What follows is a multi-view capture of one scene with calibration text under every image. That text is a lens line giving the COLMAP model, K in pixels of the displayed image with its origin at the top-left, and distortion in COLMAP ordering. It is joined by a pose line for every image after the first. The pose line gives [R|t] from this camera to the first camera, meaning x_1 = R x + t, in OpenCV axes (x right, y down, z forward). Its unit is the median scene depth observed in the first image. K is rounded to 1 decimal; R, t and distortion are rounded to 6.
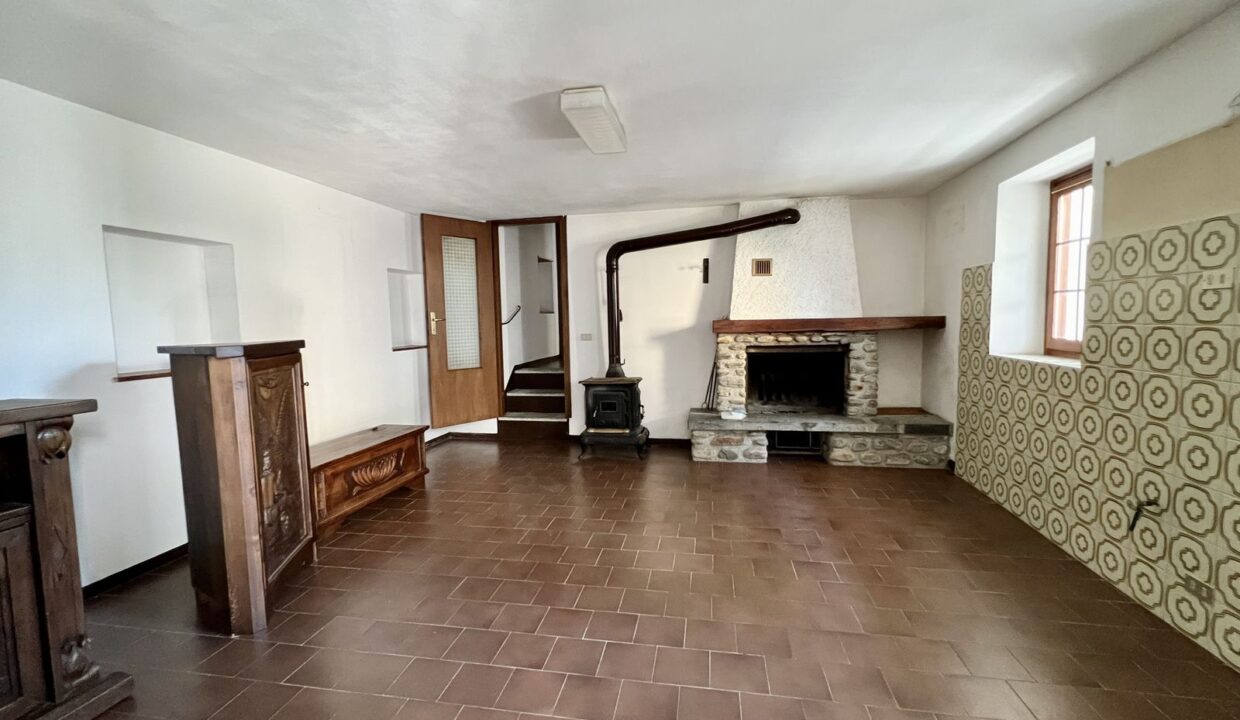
lens RADIAL K [[513.8, 0, 620.0], [0, 513.8, 360.0], [0, 0, 1]] dist [-0.003213, 0.000672]
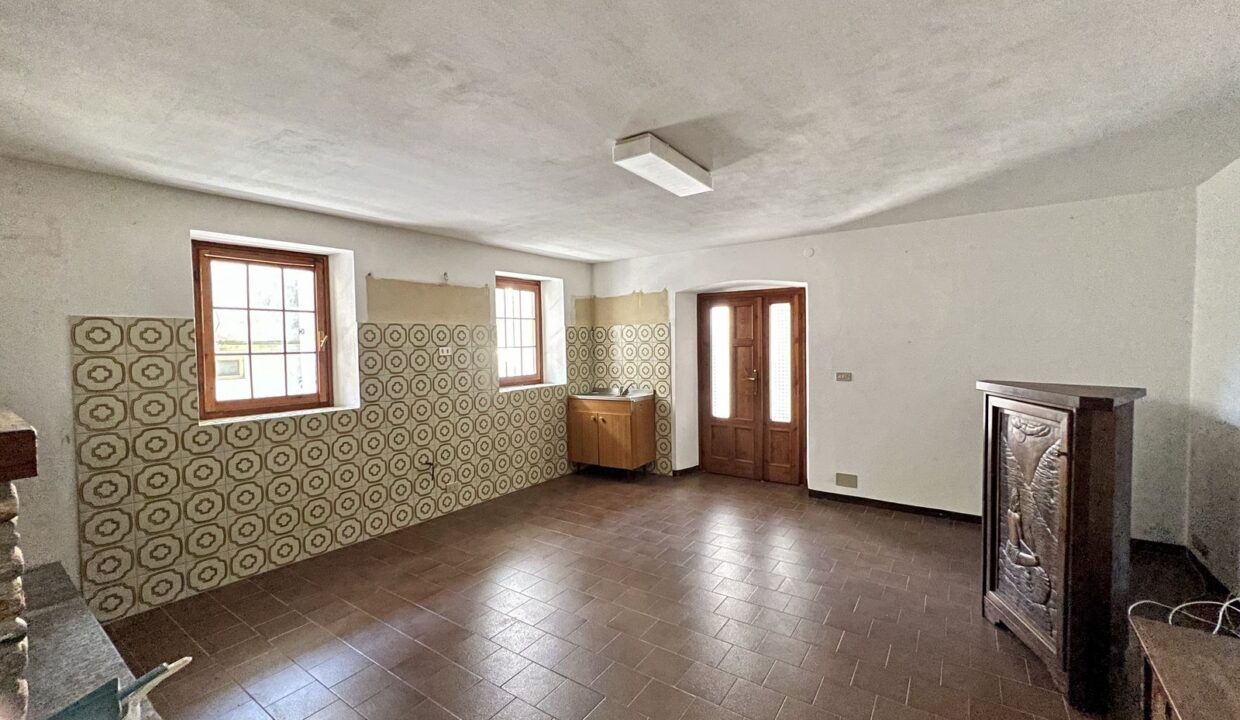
lens RADIAL K [[498.6, 0, 618.0], [0, 498.6, 357.4], [0, 0, 1]] dist [-0.004287, 0.001334]
pose [[-0.907894, 0.021109, 0.418667, -0.462912], [0.067084, 0.993176, 0.095399, -0.281646], [-0.413797, 0.114698, -0.903115, 2.607803]]
